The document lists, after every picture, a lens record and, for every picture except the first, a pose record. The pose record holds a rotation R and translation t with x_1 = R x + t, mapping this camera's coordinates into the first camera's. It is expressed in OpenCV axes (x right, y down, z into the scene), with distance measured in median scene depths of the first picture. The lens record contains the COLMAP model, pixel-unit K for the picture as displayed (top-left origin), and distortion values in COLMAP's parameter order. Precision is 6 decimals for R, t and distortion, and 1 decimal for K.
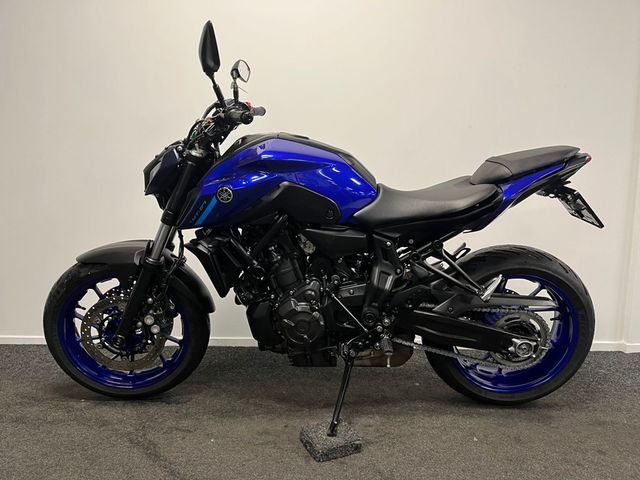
lens RADIAL K [[478.8, 0, 320.0], [0, 478.8, 240.0], [0, 0, 1]] dist [0.081351, -0.108278]
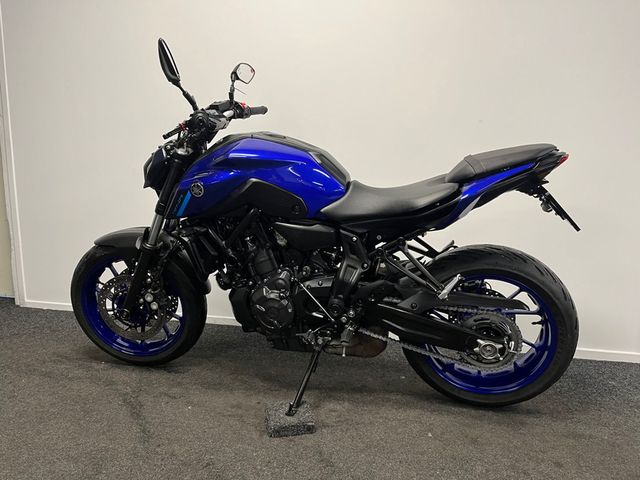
lens RADIAL K [[479.4, 0, 319.2], [0, 479.4, 235.2], [0, 0, 1]] dist [0.077326, -0.098004]
pose [[0.978057, 0.036803, -0.205060, 0.268585], [-0.033063, 0.999219, 0.021639, -0.019196], [0.205697, -0.014384, 0.978510, -0.030818]]
